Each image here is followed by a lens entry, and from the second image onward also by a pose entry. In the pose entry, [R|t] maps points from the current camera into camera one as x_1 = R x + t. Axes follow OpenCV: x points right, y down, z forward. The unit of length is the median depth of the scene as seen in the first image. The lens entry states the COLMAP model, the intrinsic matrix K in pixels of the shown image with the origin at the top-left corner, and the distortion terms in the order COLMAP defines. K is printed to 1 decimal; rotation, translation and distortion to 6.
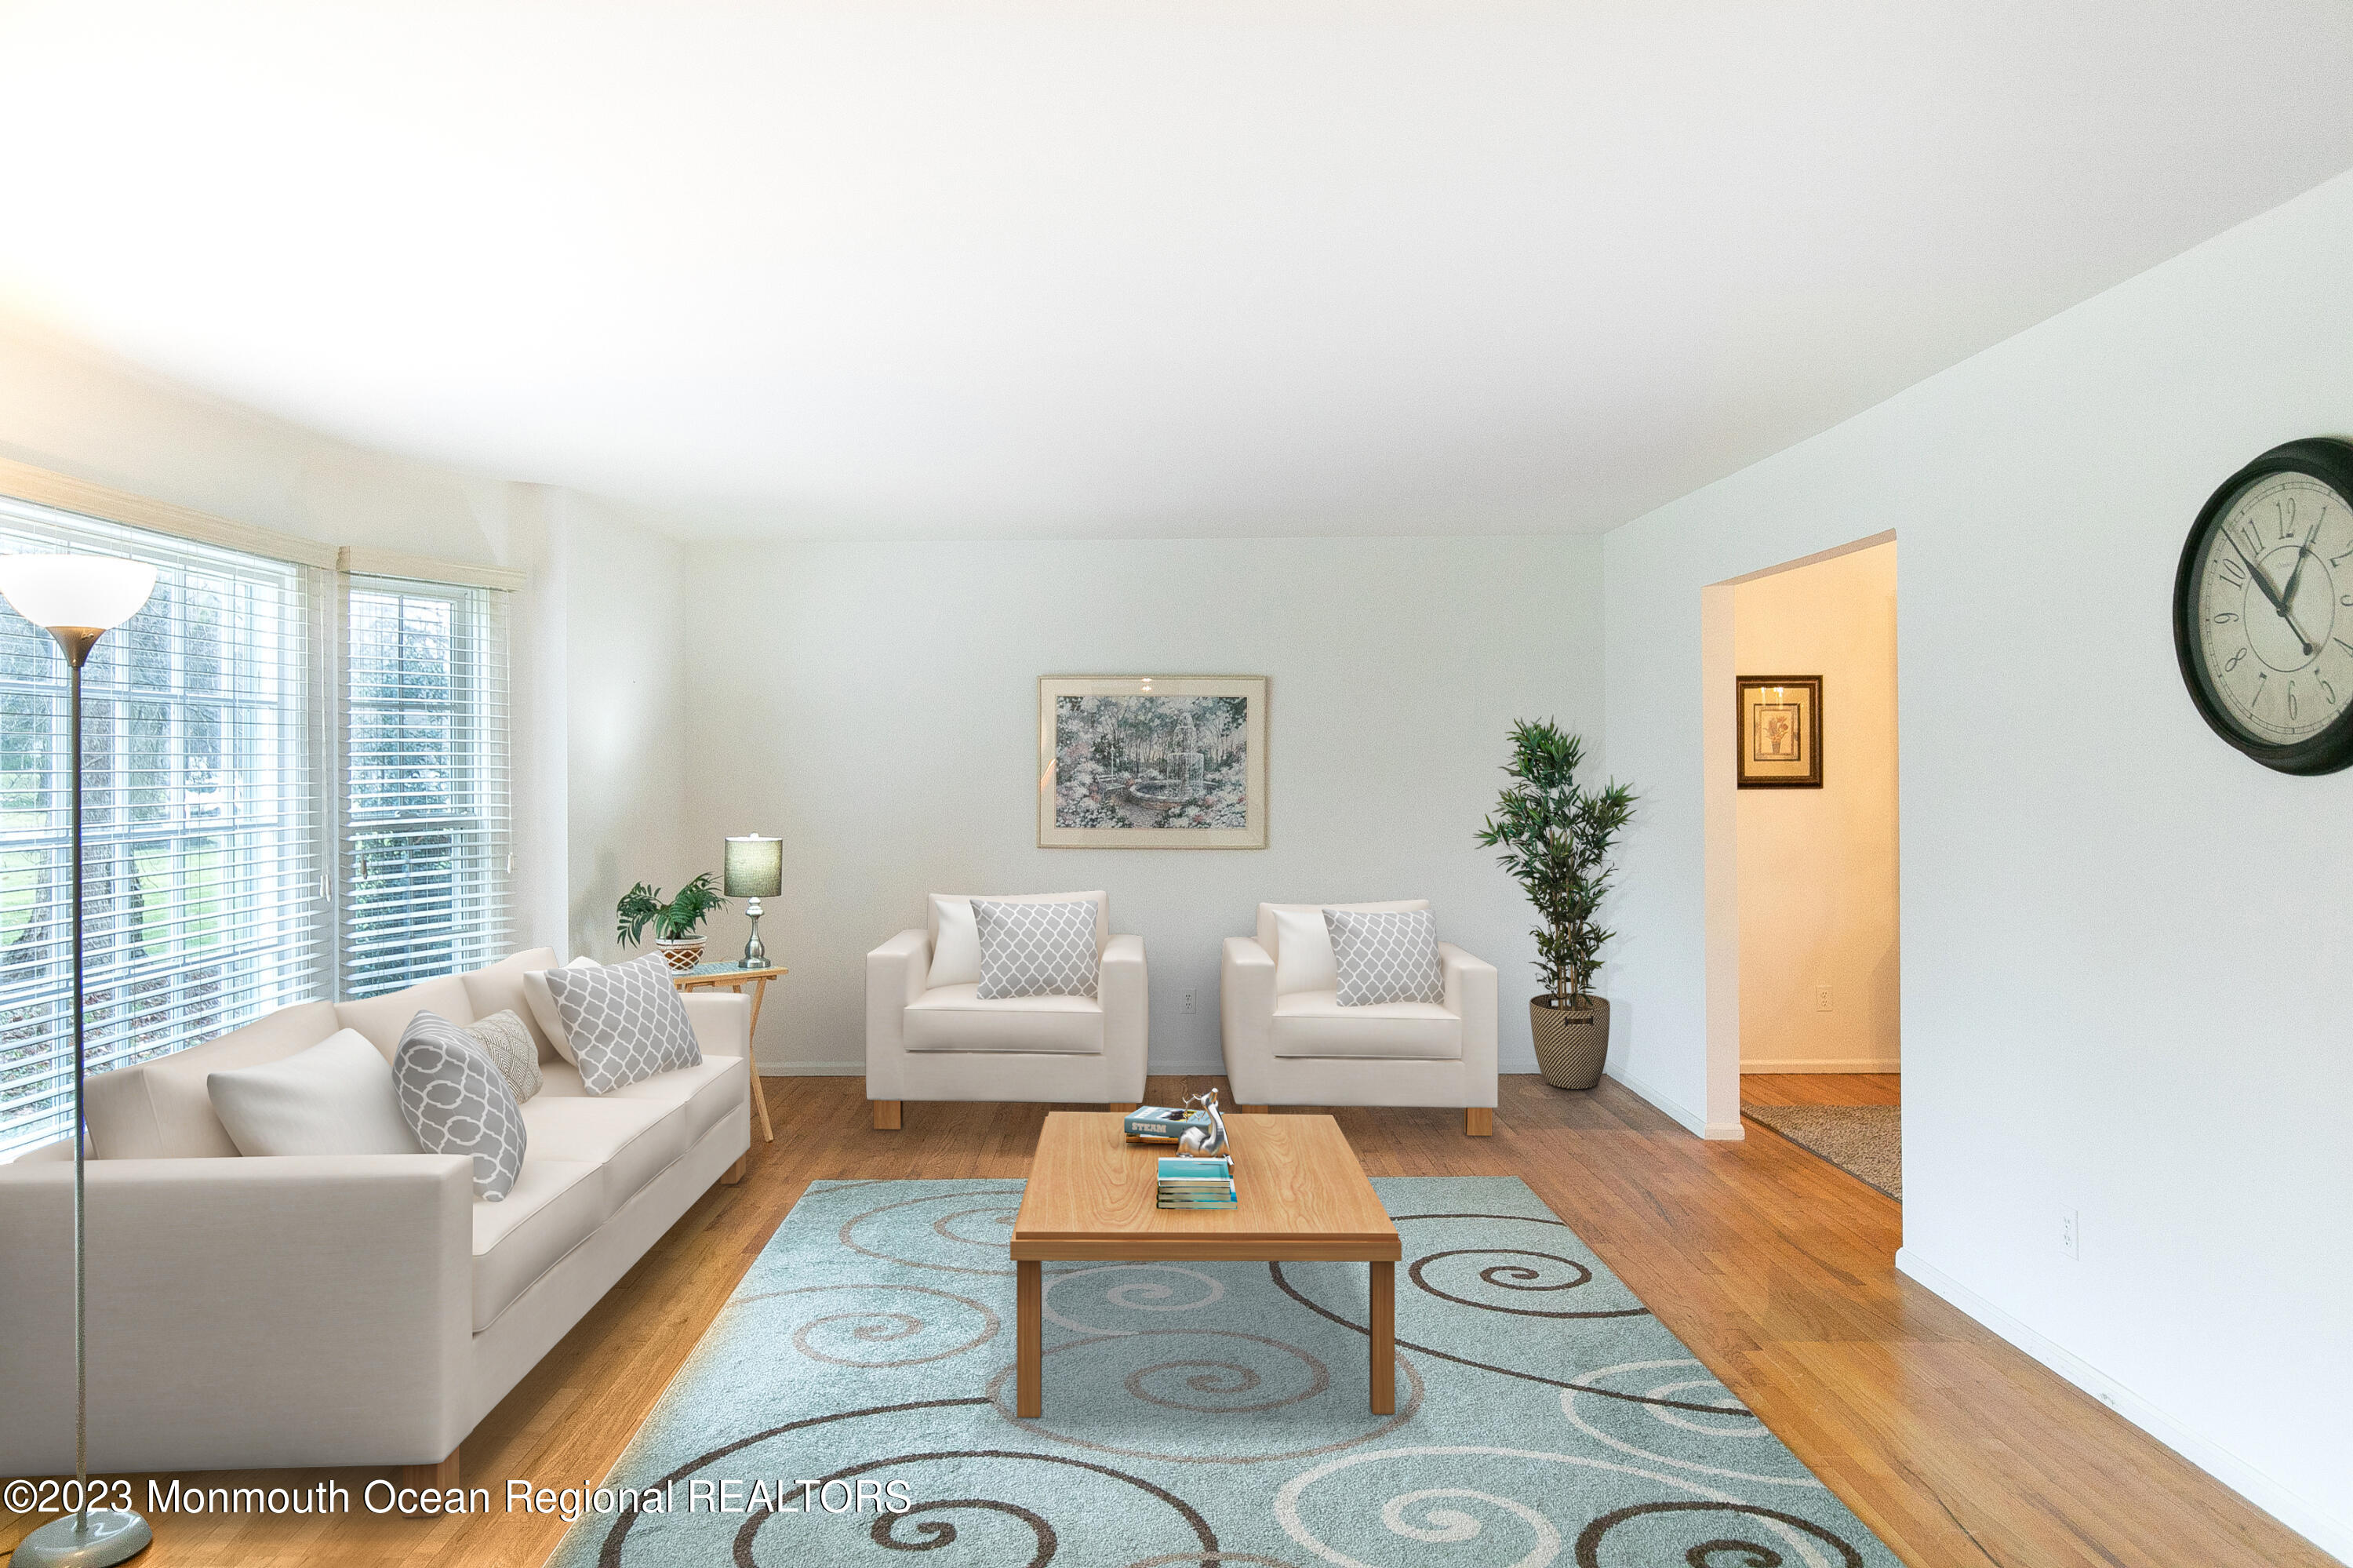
lens RADIAL K [[1581.5, 0, 1111.7], [0, 1581.5, 750.0], [0, 0, 1]] dist [0.080608, -0.065270]
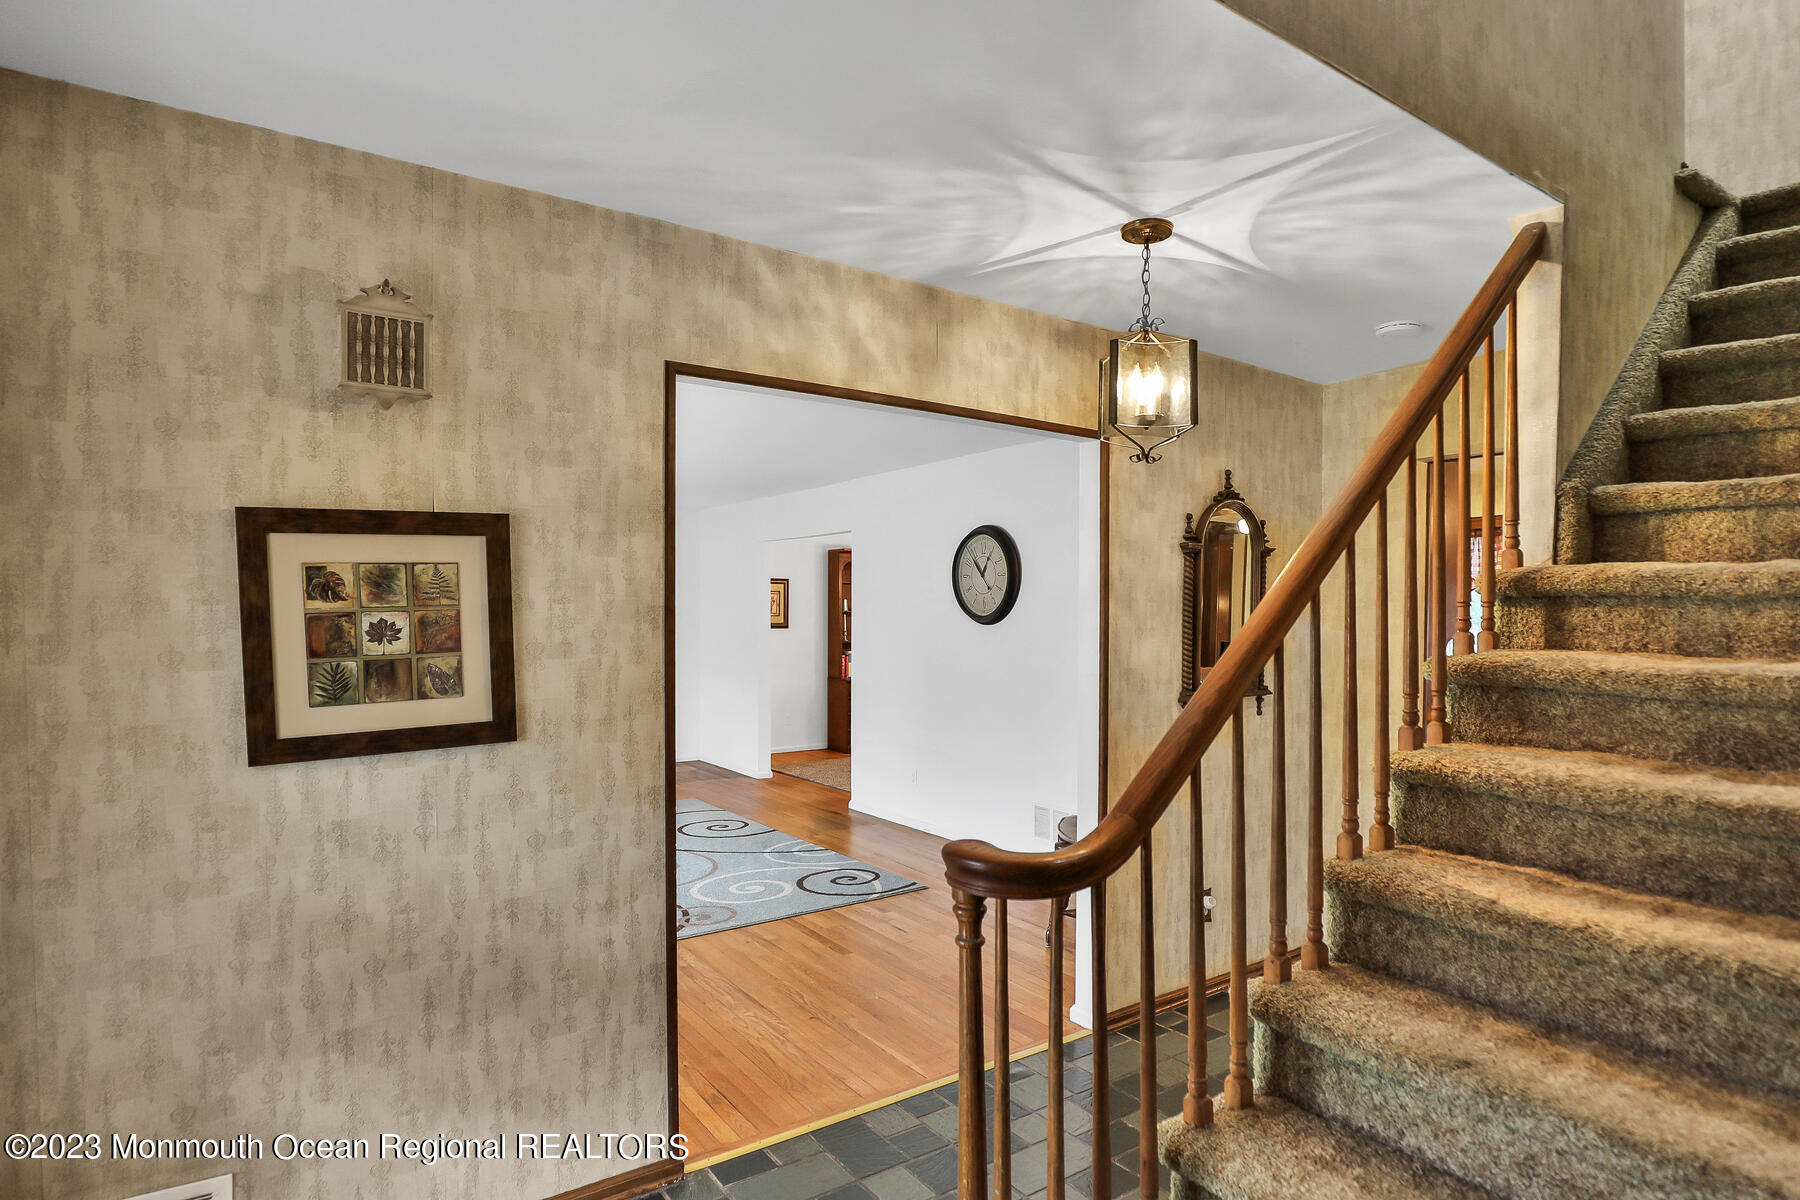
lens RADIAL K [[984.1, 0, 900.0], [0, 984.1, 600.0], [0, 0, 1]] dist [-0.000211, -0.000009]
pose [[0.807626, 0.025256, 0.589153, -0.569255], [-0.022954, 0.999672, -0.011388, -0.009193], [-0.589247, -0.004327, 0.807941, -0.502146]]
